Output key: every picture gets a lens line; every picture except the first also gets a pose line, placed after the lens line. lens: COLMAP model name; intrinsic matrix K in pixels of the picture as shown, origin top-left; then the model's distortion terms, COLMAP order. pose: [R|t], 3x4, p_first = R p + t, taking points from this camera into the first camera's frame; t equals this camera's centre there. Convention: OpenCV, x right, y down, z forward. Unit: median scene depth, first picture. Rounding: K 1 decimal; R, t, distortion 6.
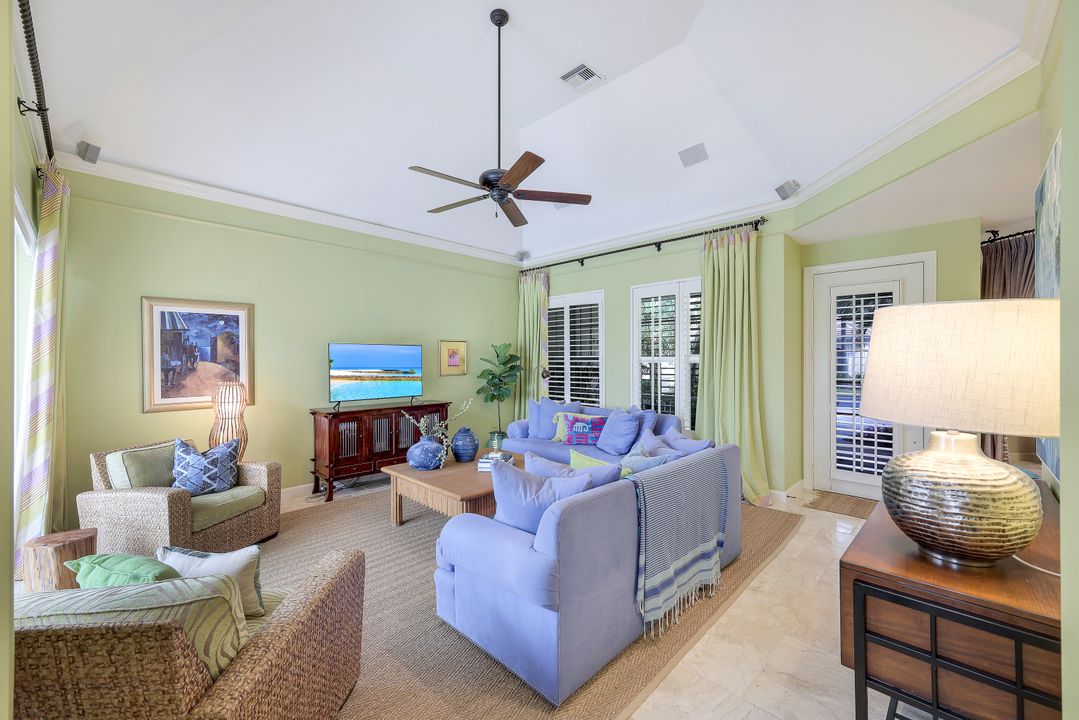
lens RADIAL K [[440.0, 0, 539.5], [0, 440.0, 360.0], [0, 0, 1]] dist [0.000957, 0.000197]
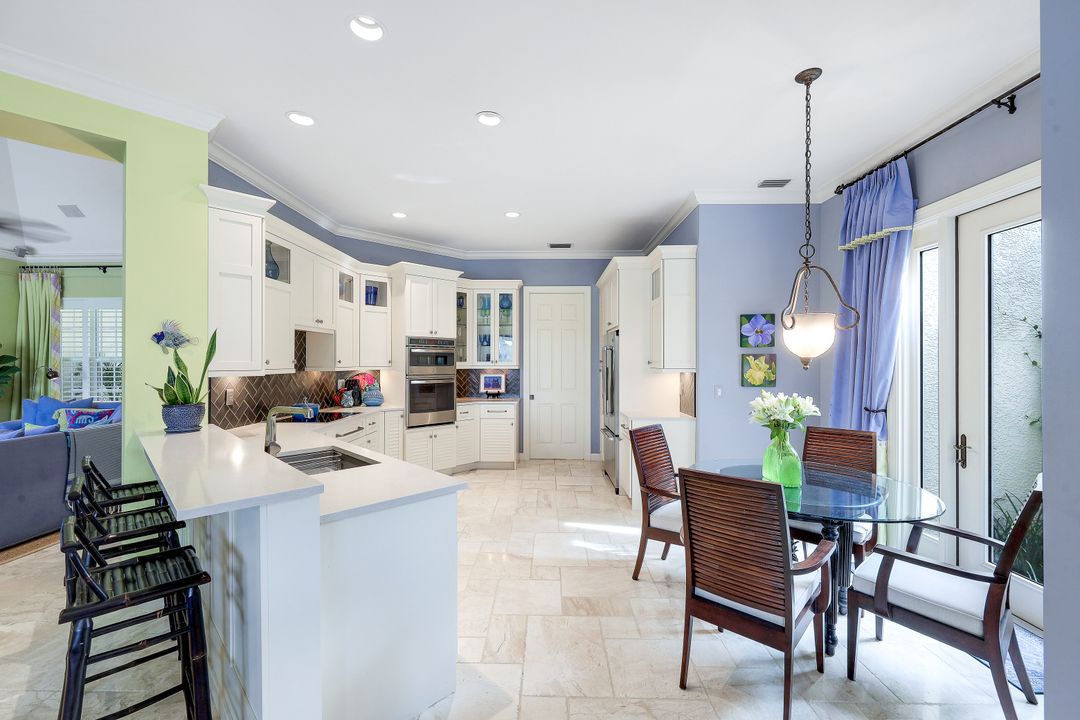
lens RADIAL K [[446.1, 0, 540.0], [0, 446.1, 360.0], [0, 0, 1]] dist [0.002100, 0.000101]
pose [[0.731157, 0.000846, 0.682209, 0.165278], [0.001021, 0.999997, -0.002335, 0.001926], [-0.682209, 0.002403, 0.731153, -0.658388]]
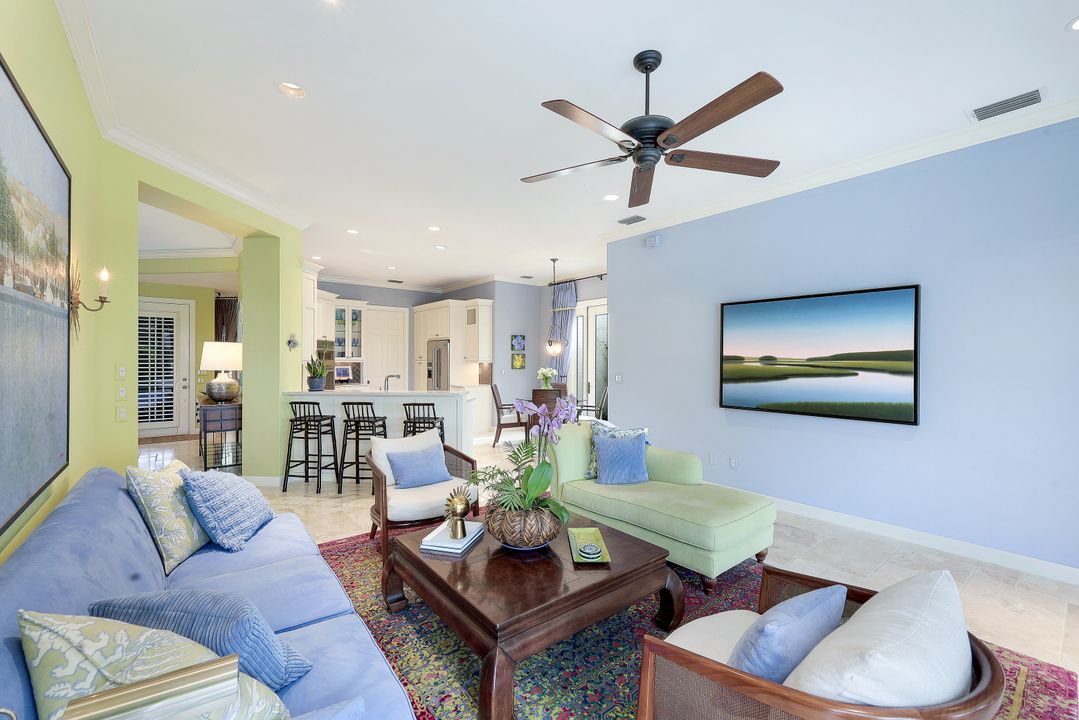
lens RADIAL K [[448.6, 0, 539.5], [0, 448.6, 360.0], [0, 0, 1]] dist [0.000276, 0.000082]
pose [[0.126035, -0.002519, 0.992023, -0.735259], [-0.000678, 0.999996, 0.002625, 0.009315], [-0.992026, -0.001003, 0.126033, -0.636903]]
